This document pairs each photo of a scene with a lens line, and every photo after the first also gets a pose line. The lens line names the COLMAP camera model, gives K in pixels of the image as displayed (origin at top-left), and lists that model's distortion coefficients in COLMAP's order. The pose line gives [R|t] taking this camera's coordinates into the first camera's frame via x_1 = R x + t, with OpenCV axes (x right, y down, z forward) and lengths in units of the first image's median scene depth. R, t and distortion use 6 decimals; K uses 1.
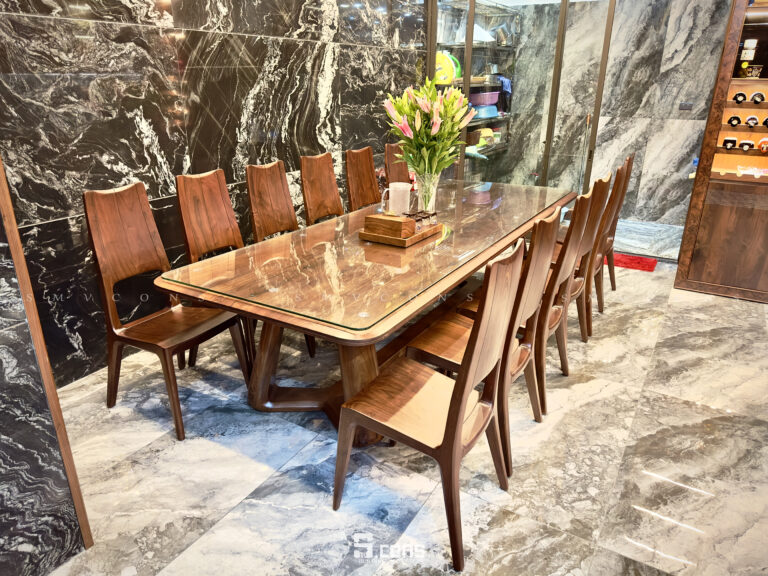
lens RADIAL K [[551.7, 0, 384.0], [0, 551.7, 288.0], [0, 0, 1]] dist [0.017917, -0.003846]
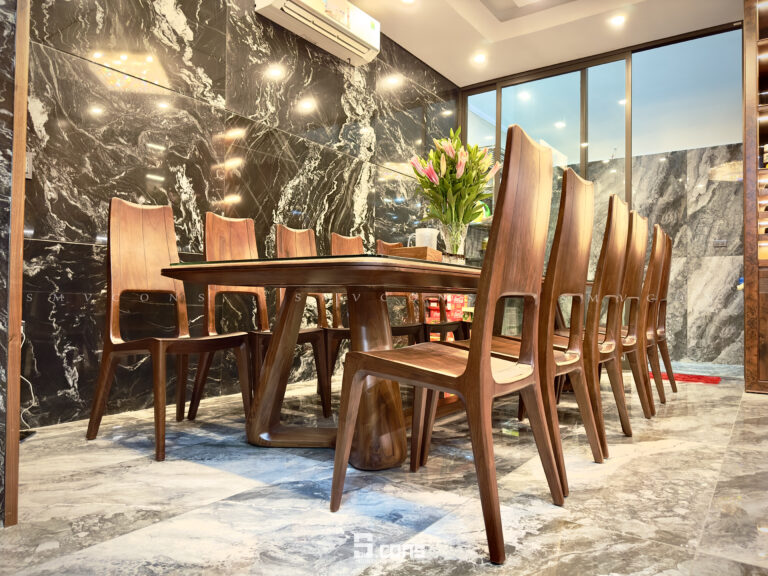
lens RADIAL K [[544.6, 0, 384.0], [0, 544.6, 288.0], [0, 0, 1]] dist [0.086068, -0.117094]
pose [[0.997162, 0.002305, -0.075252, 0.025008], [-0.030649, 0.925388, -0.377779, 0.263689], [0.068767, 0.379013, 0.922833, 0.124162]]
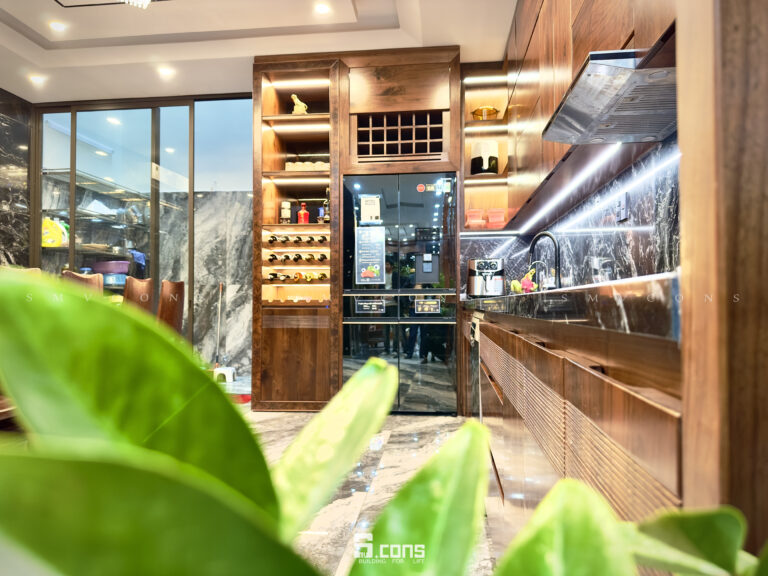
lens RADIAL K [[544.6, 0, 384.0], [0, 544.6, 288.0], [0, 0, 1]] dist [0.086068, -0.117094]
pose [[0.913213, 0.003373, 0.407468, 0.443363], [0.152968, 0.923995, -0.350478, 0.249119], [-0.377681, 0.382391, 0.843288, -0.067207]]
